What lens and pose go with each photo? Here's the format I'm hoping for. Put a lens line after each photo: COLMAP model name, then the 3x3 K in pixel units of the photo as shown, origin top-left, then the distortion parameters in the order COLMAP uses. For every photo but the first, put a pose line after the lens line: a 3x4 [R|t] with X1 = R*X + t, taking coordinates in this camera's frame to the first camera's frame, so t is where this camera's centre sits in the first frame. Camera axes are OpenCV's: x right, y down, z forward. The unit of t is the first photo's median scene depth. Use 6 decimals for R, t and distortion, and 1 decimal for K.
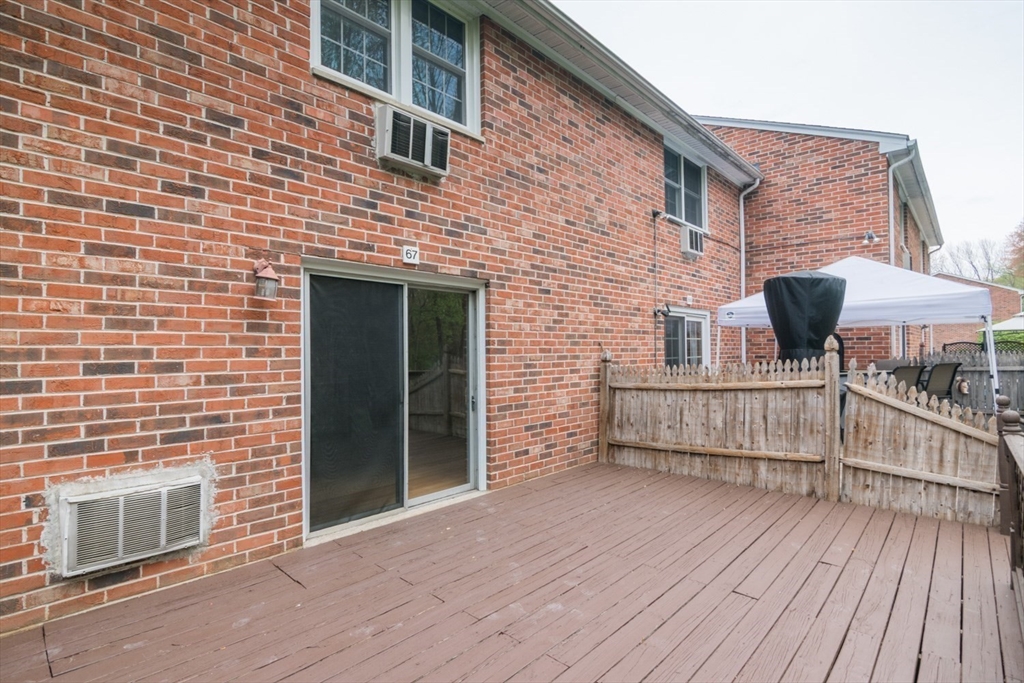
lens RADIAL K [[503.2, 0, 512.6], [0, 503.2, 345.8], [0, 0, 1]] dist [-0.010958, -0.003080]
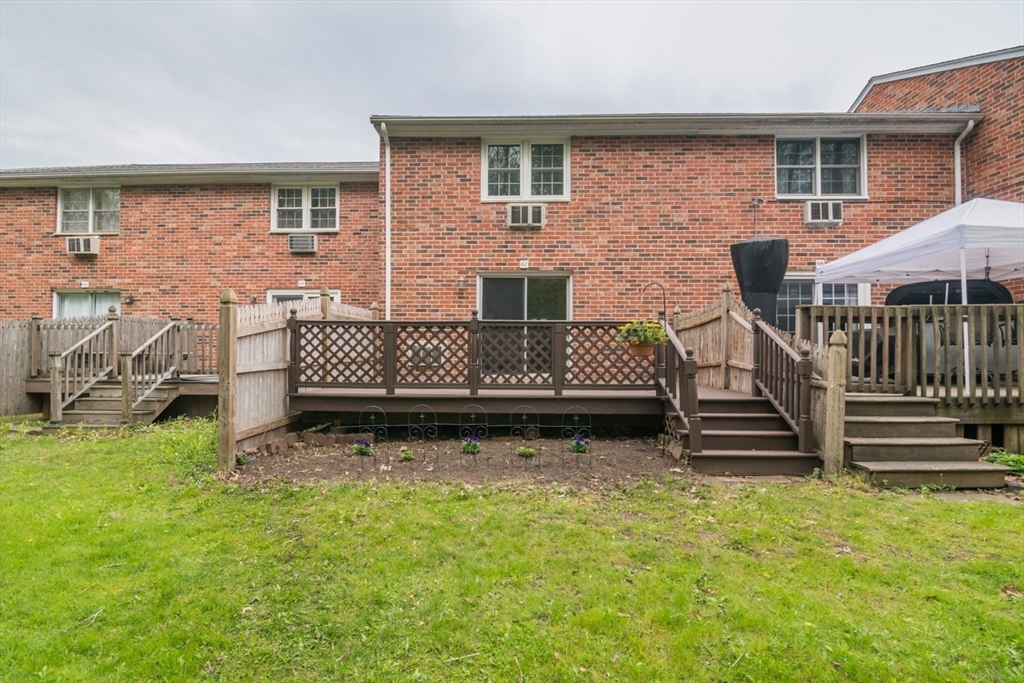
lens RADIAL K [[503.2, 0, 511.9], [0, 503.2, 341.3], [0, 0, 1]] dist [-0.010958, -0.003080]
pose [[0.648276, -0.000874, -0.761405, 1.294159], [-0.002447, 0.999992, -0.003232, 0.152840], [0.761401, 0.003958, 0.648269, -0.455236]]
